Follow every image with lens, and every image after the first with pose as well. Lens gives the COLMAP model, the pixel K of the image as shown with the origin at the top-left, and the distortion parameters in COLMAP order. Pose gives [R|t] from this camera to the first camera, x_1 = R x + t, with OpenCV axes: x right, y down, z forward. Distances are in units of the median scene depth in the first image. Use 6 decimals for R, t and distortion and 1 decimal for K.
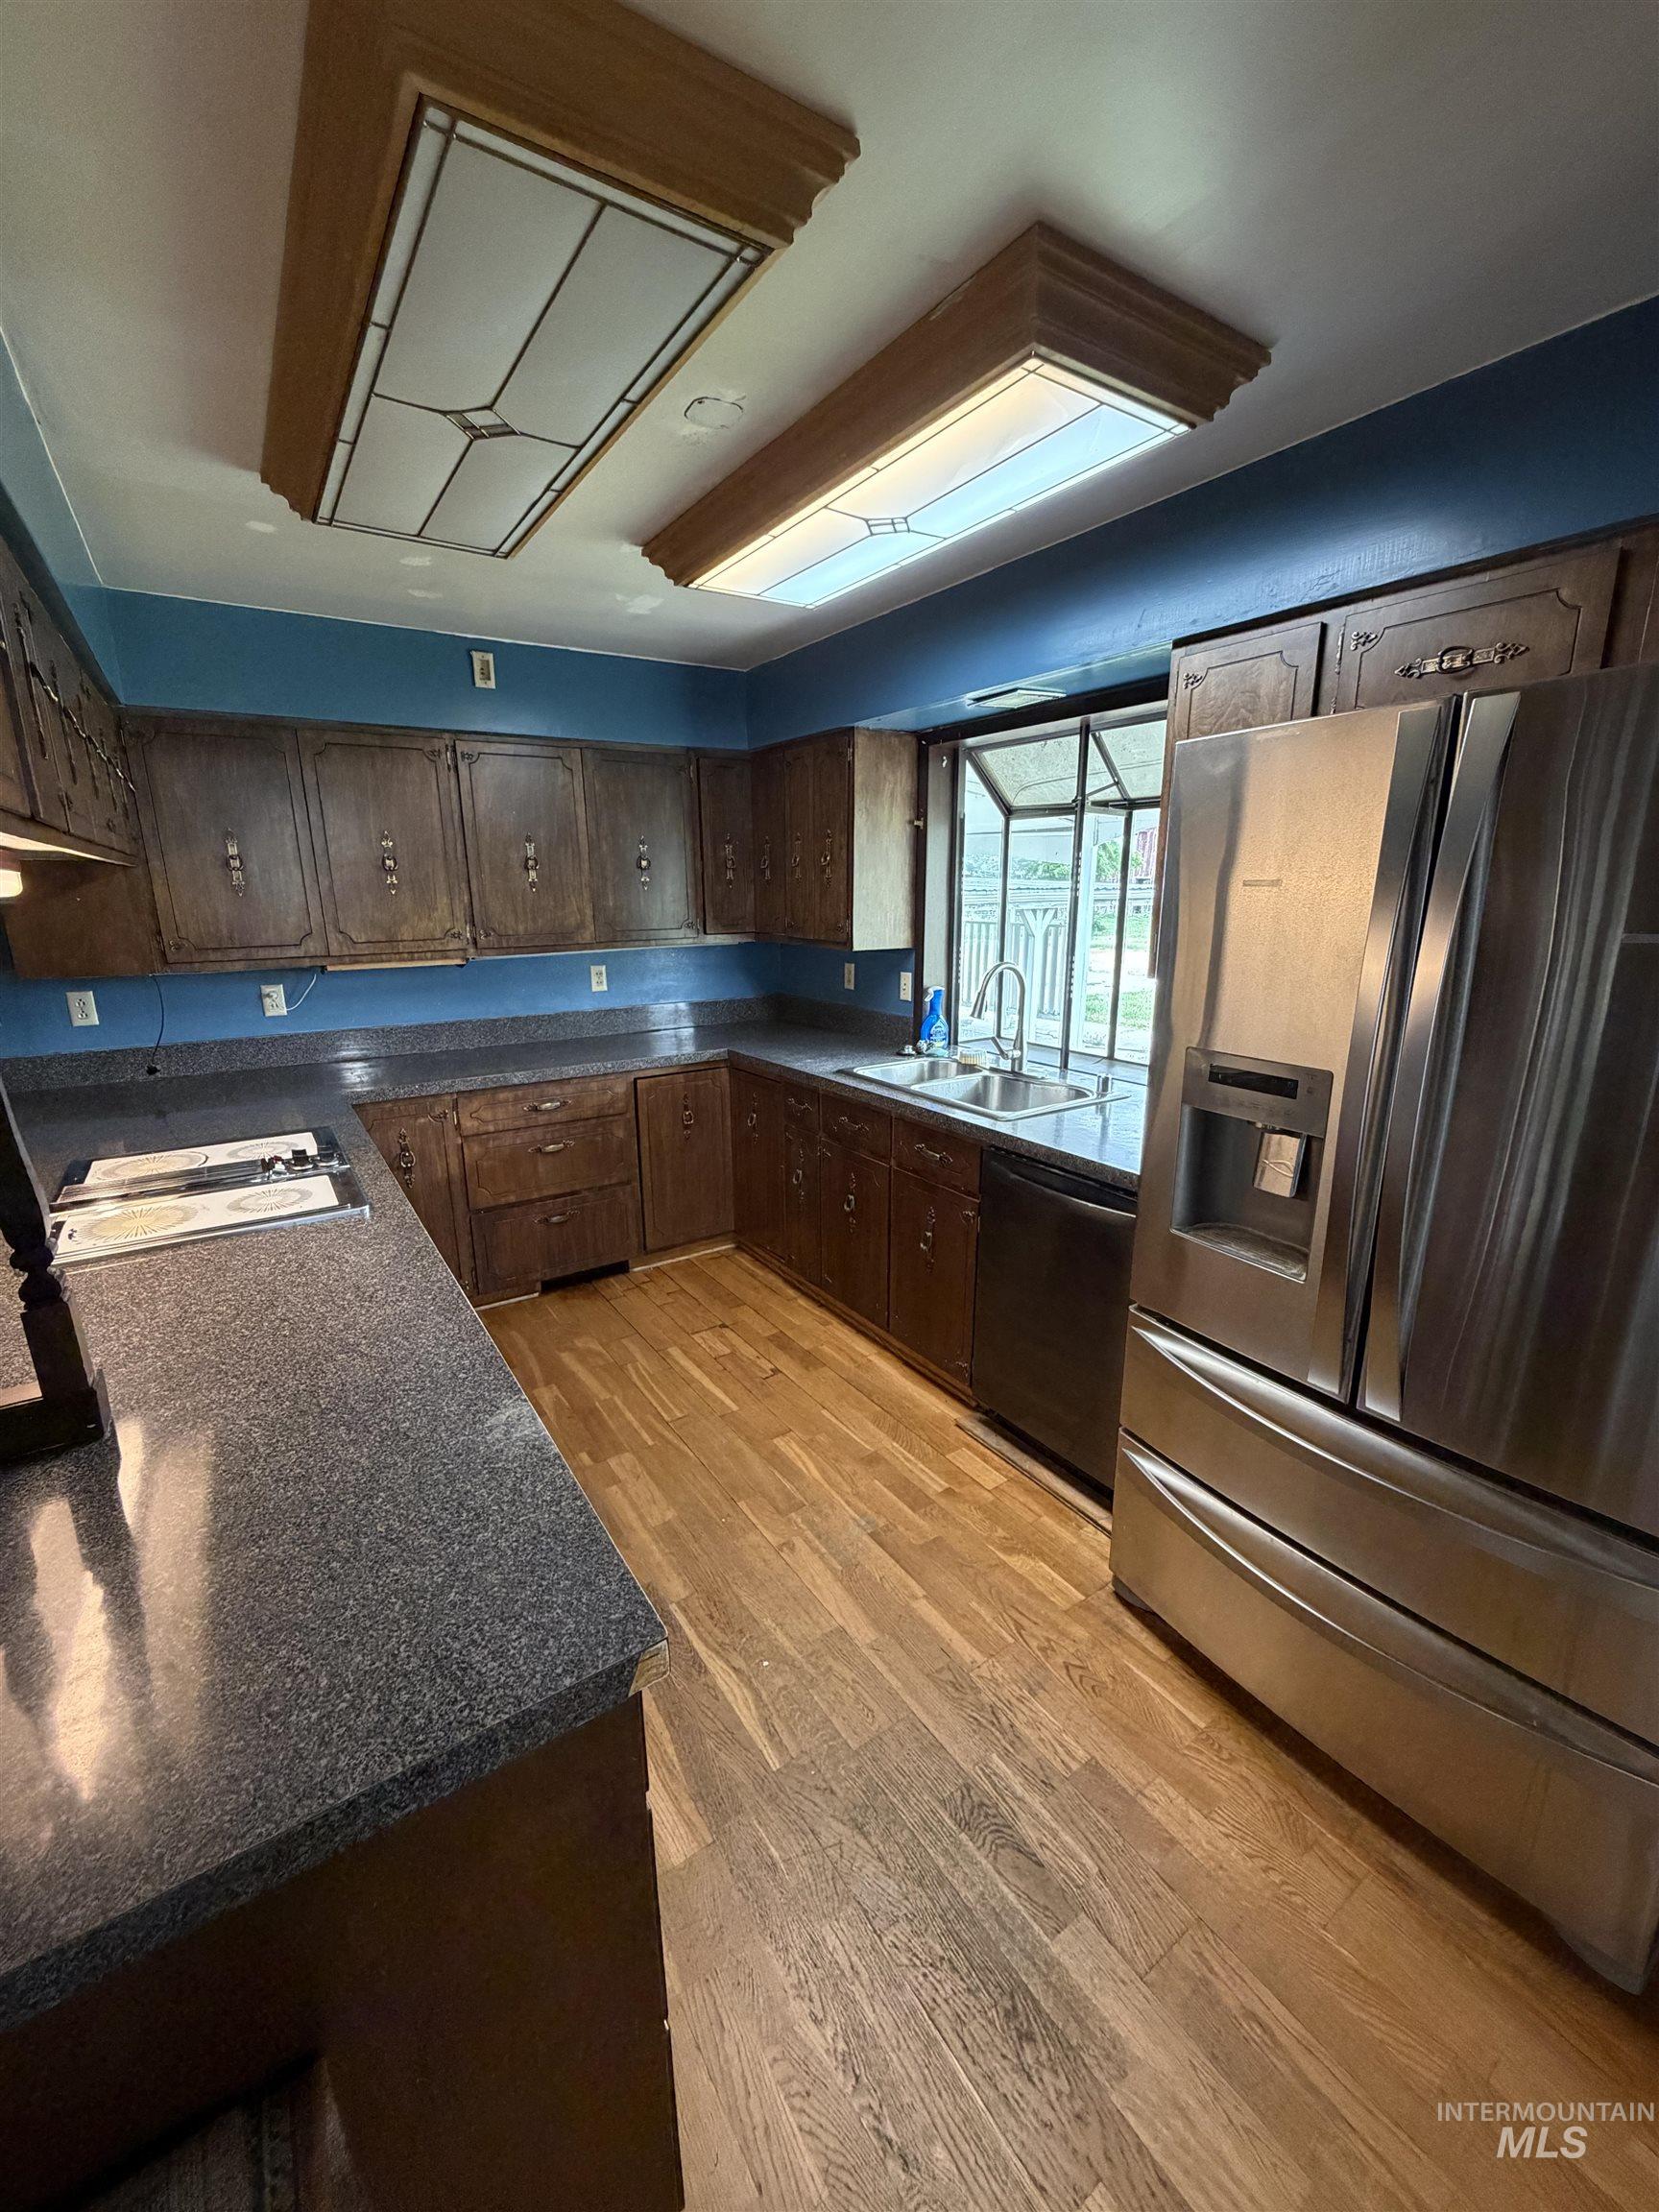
lens RADIAL K [[886.1, 0, 831.5], [0, 886.1, 1098.7], [0, 0, 1]] dist [0.000292, 0.000308]
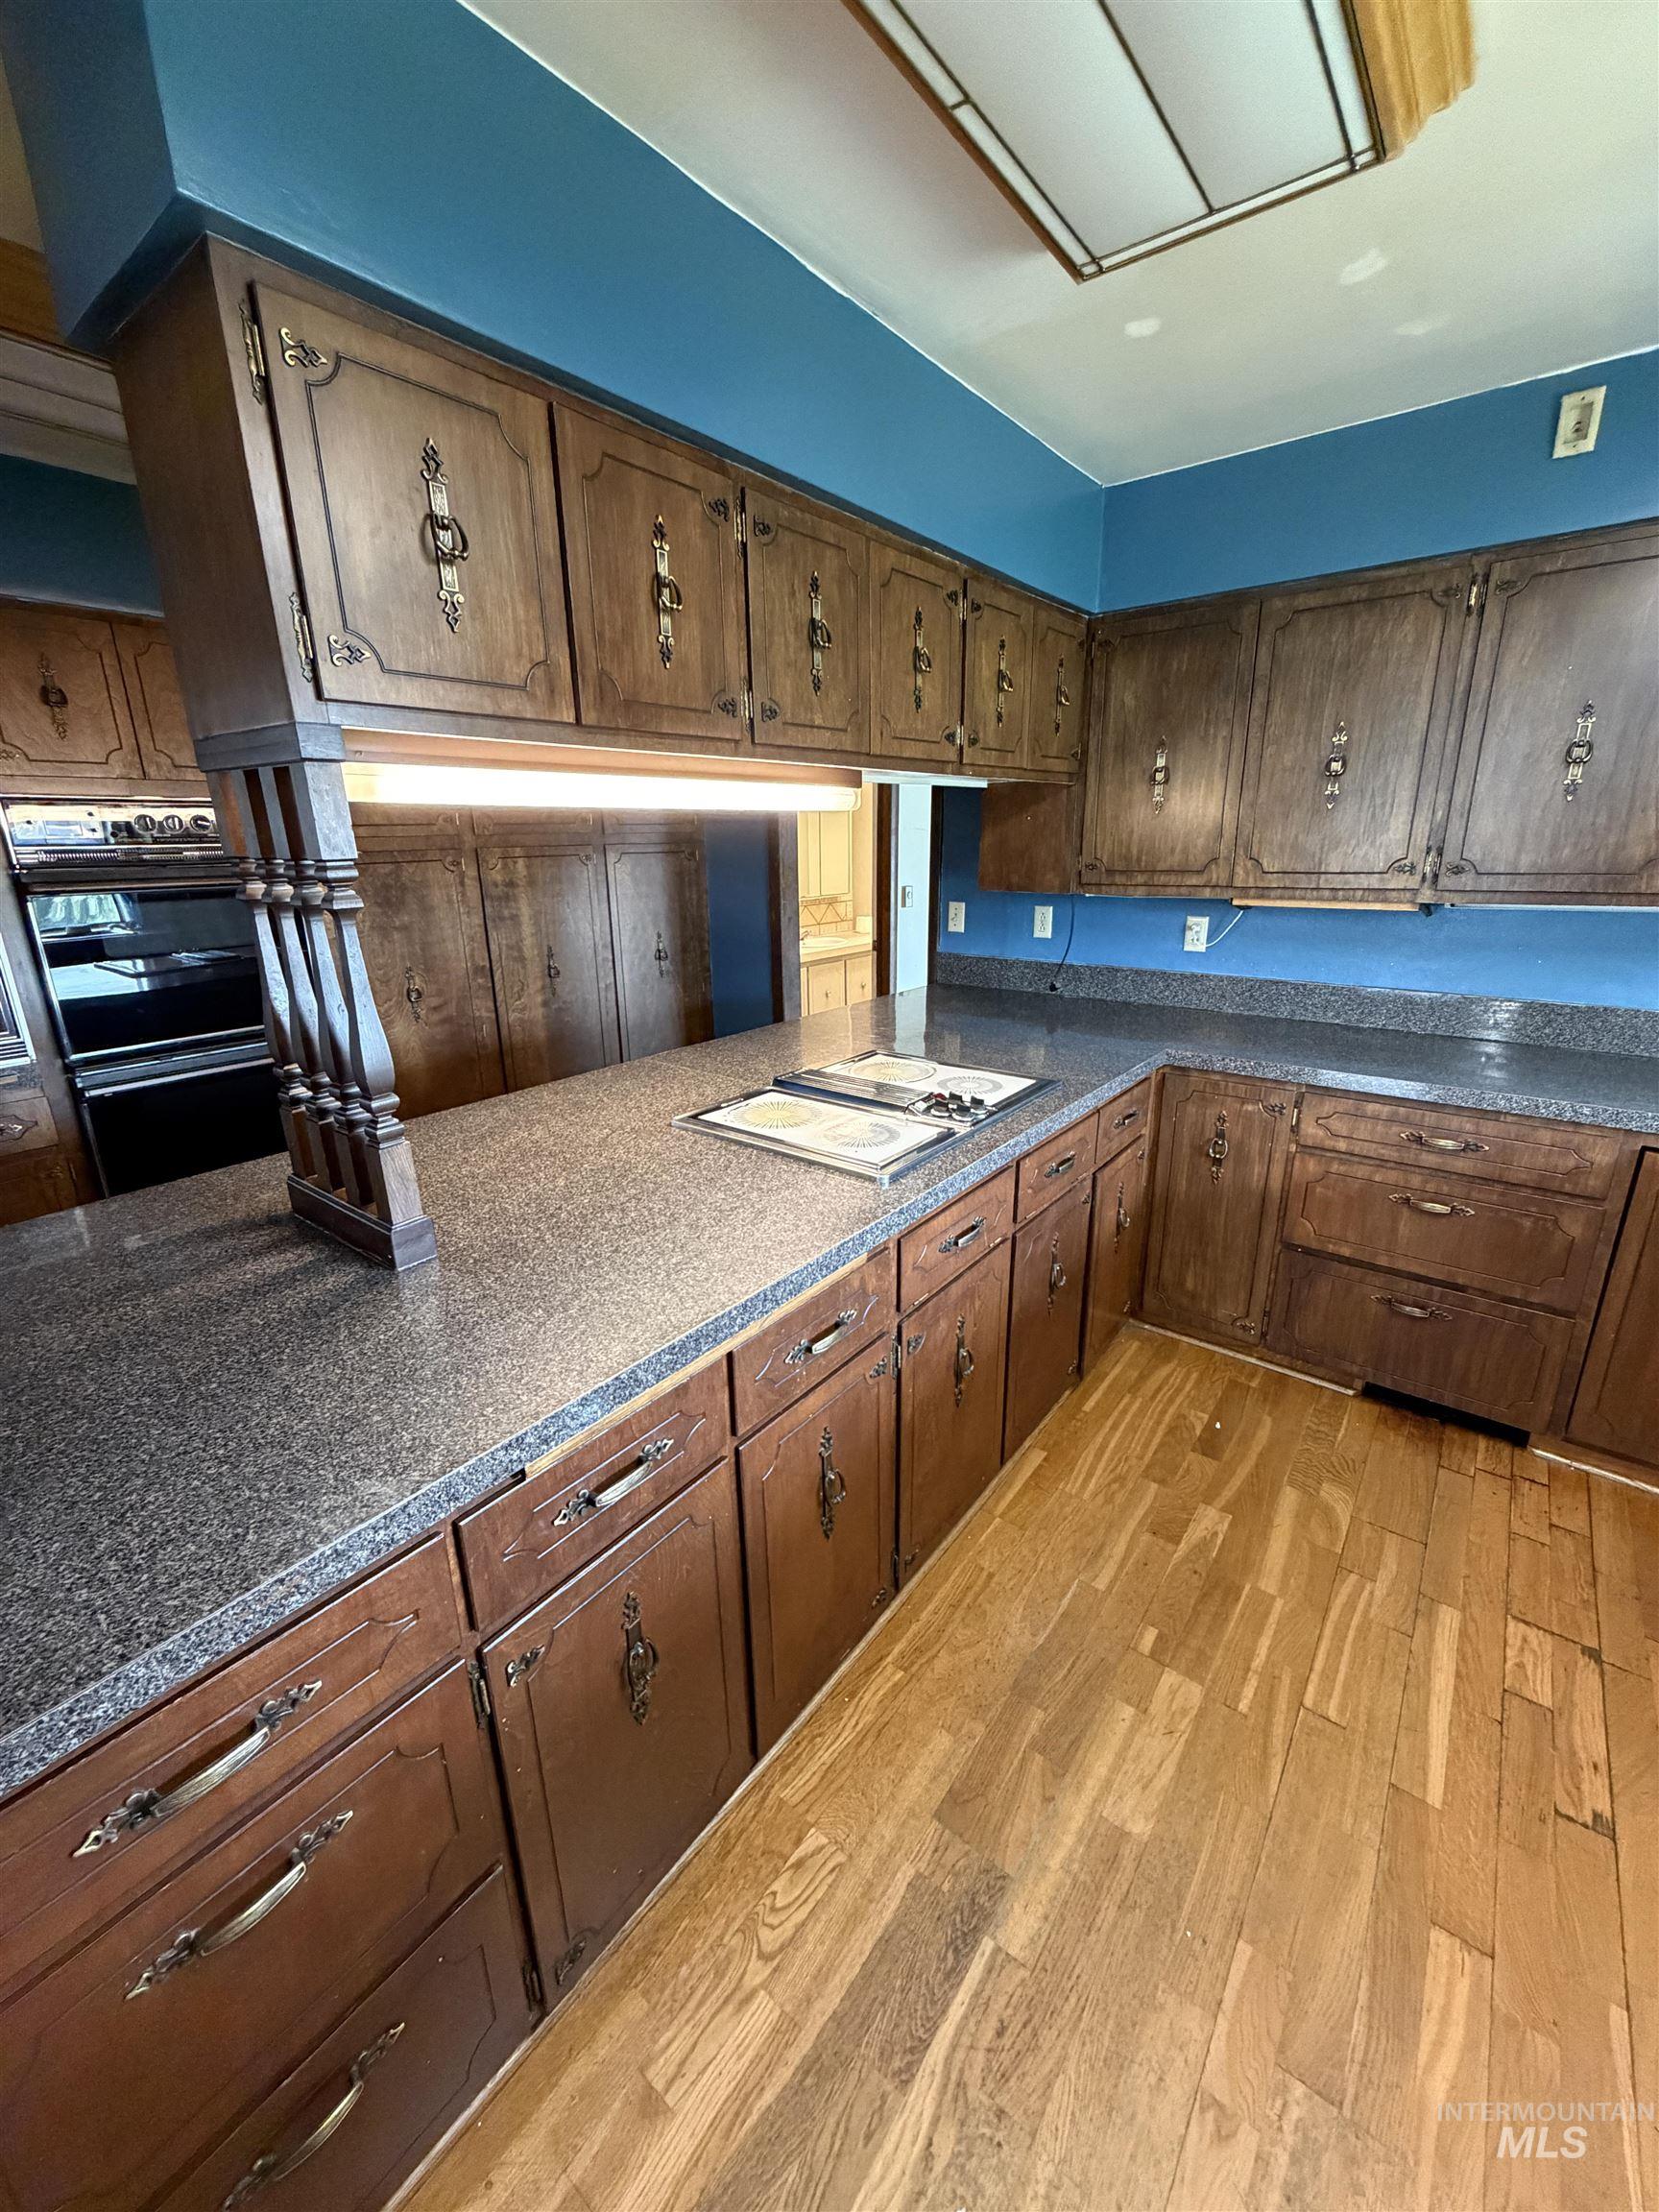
lens RADIAL K [[886.1, 0, 831.5], [0, 886.1, 1098.7], [0, 0, 1]] dist [0.000292, 0.000308]
pose [[0.312624, 0.275210, -0.909135, 0.123842], [-0.210971, 0.953320, 0.216039, -0.072076], [0.926152, 0.124262, 0.356092, 0.381646]]
